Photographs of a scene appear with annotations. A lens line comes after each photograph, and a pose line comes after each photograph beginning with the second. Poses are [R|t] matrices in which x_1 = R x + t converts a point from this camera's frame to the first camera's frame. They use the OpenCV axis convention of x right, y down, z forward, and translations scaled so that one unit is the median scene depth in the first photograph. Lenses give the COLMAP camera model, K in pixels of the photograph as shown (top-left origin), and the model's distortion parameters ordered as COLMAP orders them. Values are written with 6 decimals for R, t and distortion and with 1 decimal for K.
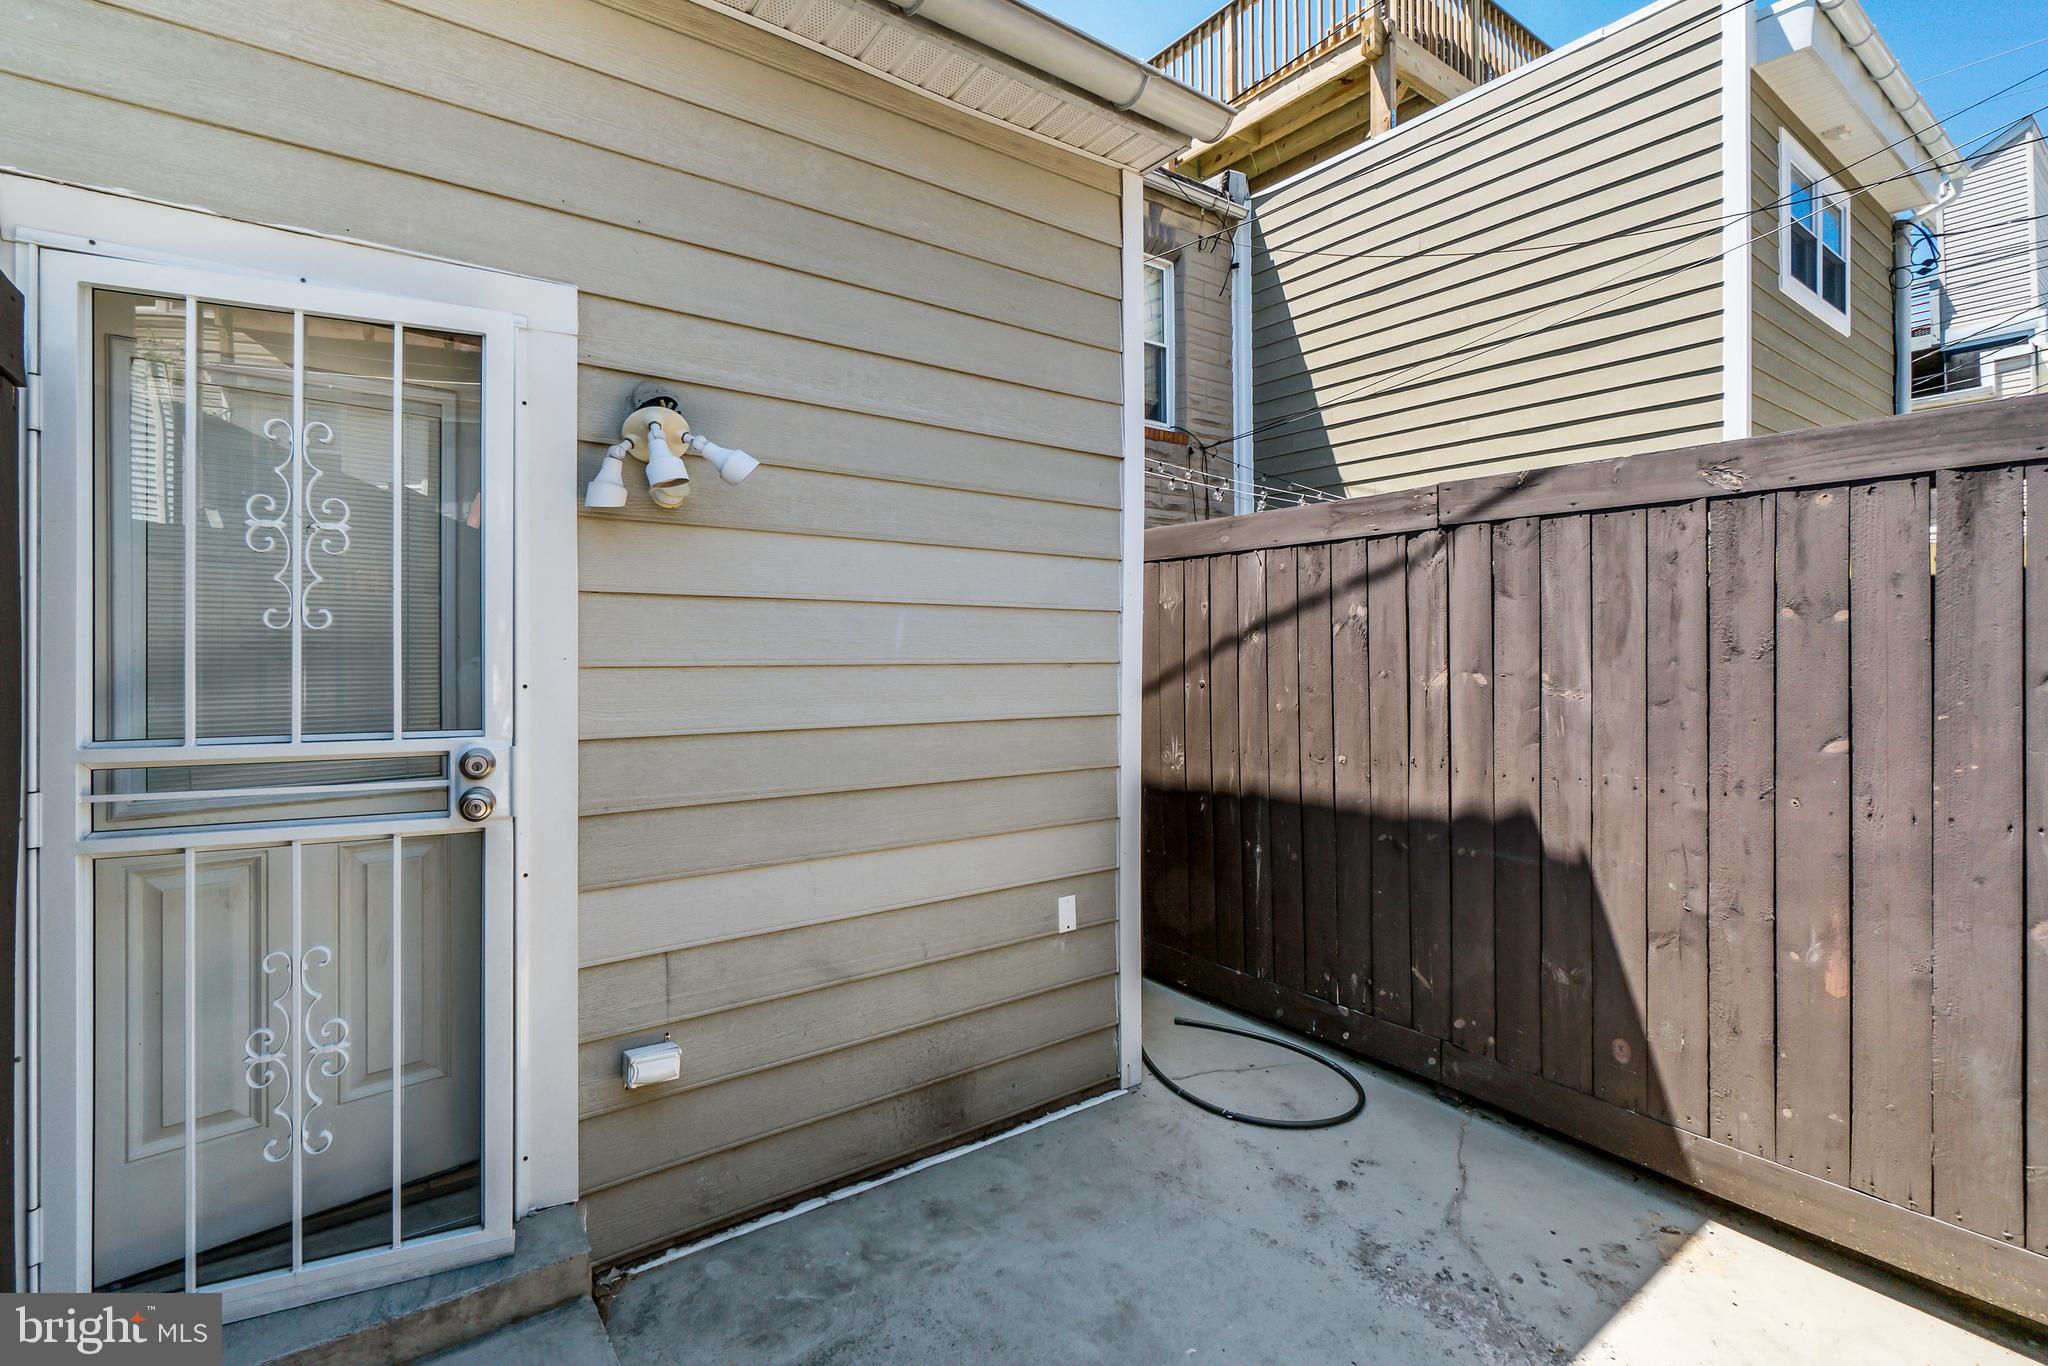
lens RADIAL K [[919.2, 0, 1012.4], [0, 919.2, 645.4], [0, 0, 1]] dist [0.000194, 0.001045]
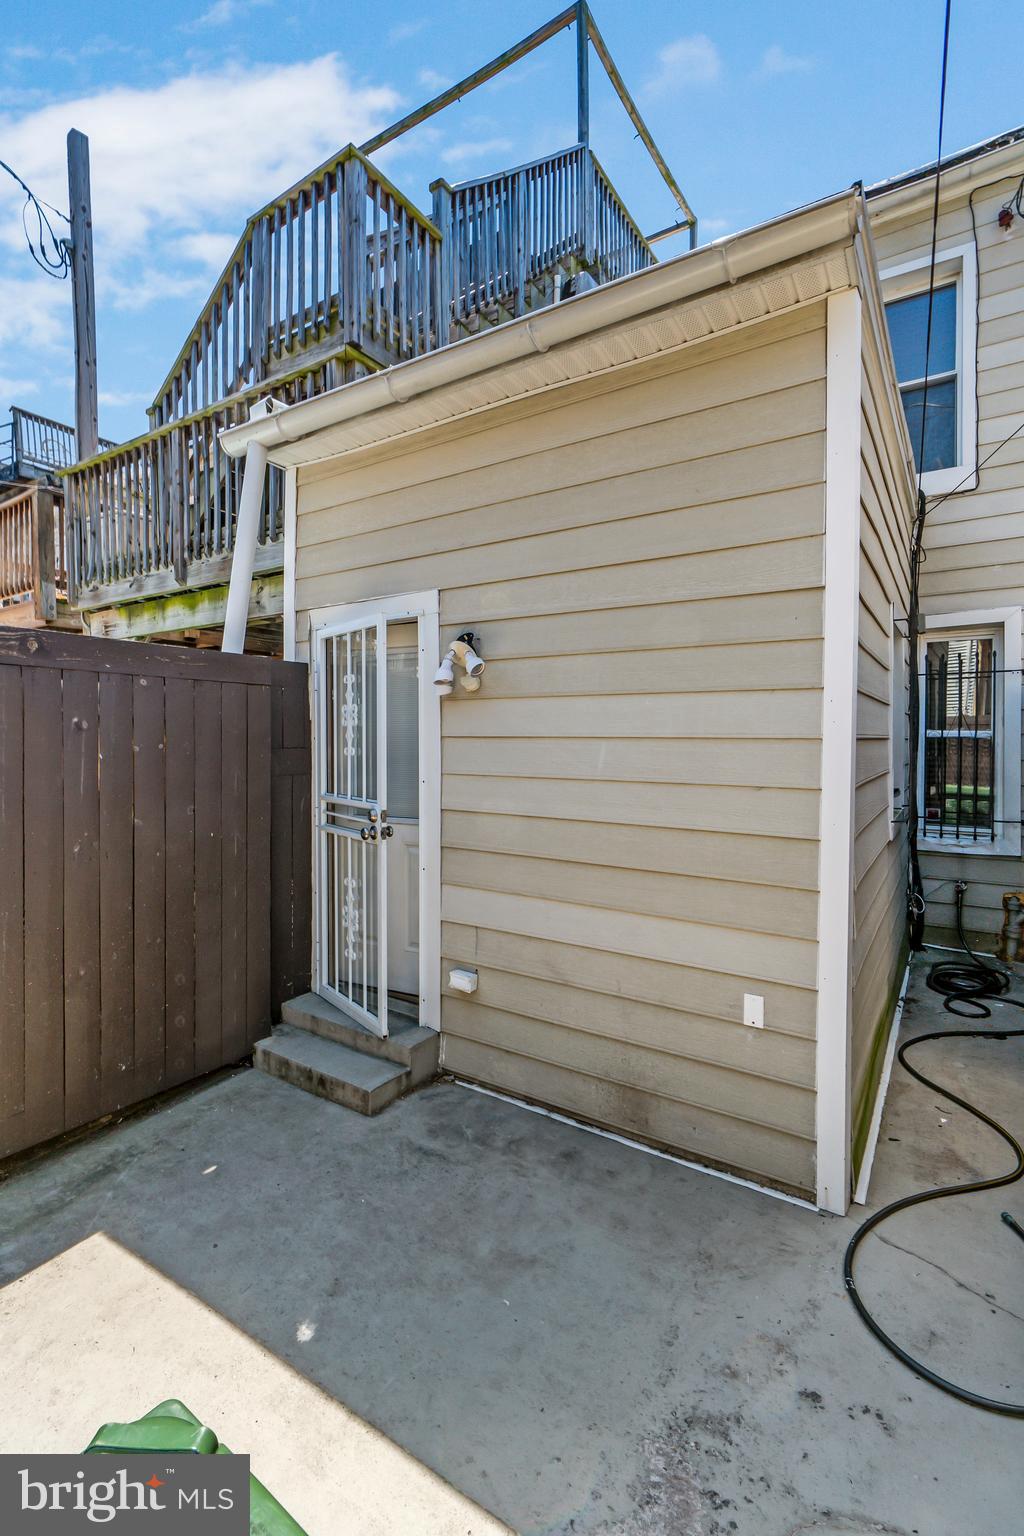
lens RADIAL K [[699.4, 0, 505.2], [0, 699.4, 754.3], [0, 0, 1]] dist [0.001279, 0.000396]
pose [[0.352773, 0.013812, -0.935607, 0.916748], [-0.002222, 0.999901, 0.013923, -0.037888], [0.935706, -0.002832, 0.352769, 0.515356]]
